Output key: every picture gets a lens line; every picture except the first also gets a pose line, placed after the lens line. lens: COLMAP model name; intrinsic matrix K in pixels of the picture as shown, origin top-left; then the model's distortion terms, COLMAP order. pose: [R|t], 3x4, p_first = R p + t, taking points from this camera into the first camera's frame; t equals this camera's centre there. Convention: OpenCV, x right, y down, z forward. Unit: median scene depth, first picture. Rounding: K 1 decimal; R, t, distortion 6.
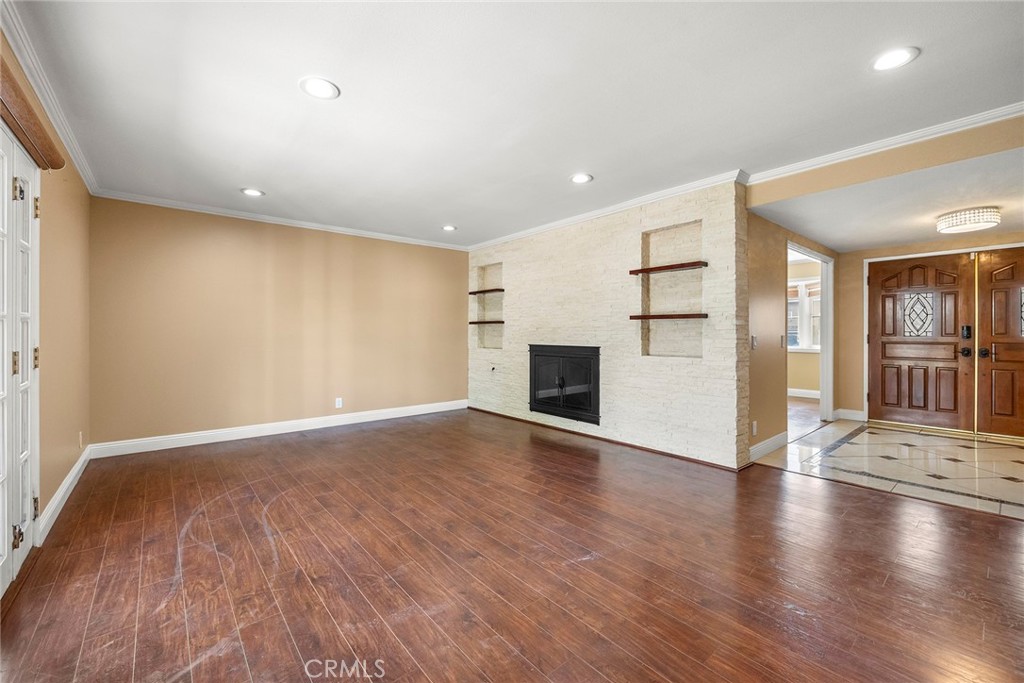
lens RADIAL K [[422.0, 0, 507.3], [0, 422.0, 331.1], [0, 0, 1]] dist [-0.002155, -0.000436]
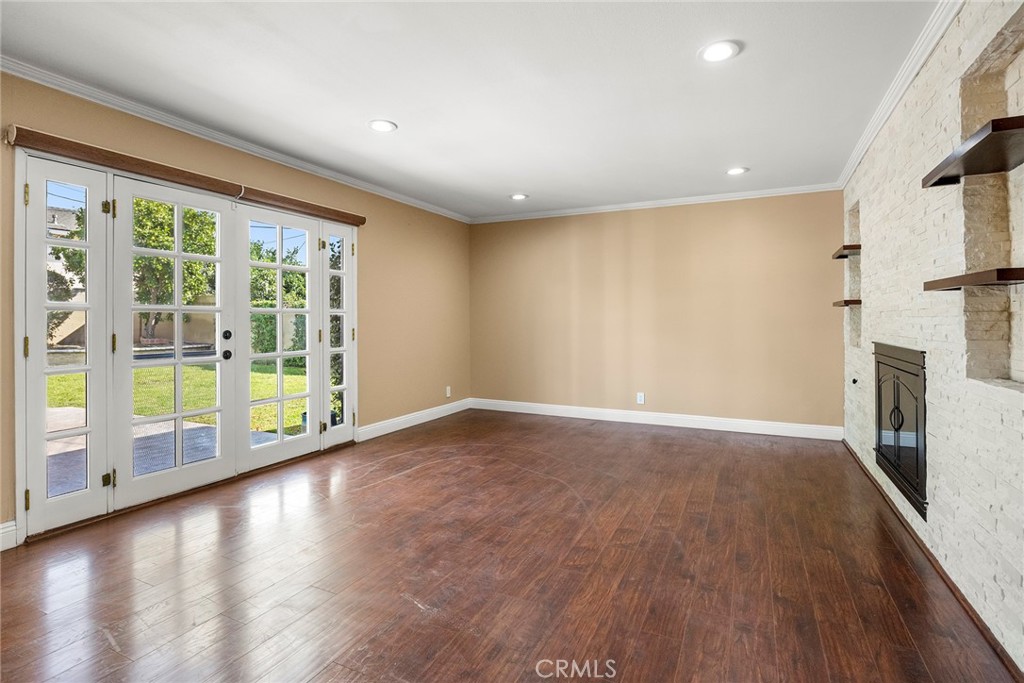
lens RADIAL K [[494.4, 0, 508.4], [0, 494.4, 319.1], [0, 0, 1]] dist [-0.017849, 0.000003]
pose [[0.413149, -0.000185, -0.910664, 0.683240], [0.003330, 0.999994, 0.001308, -0.000379], [0.910657, -0.003573, 0.413147, 0.481989]]
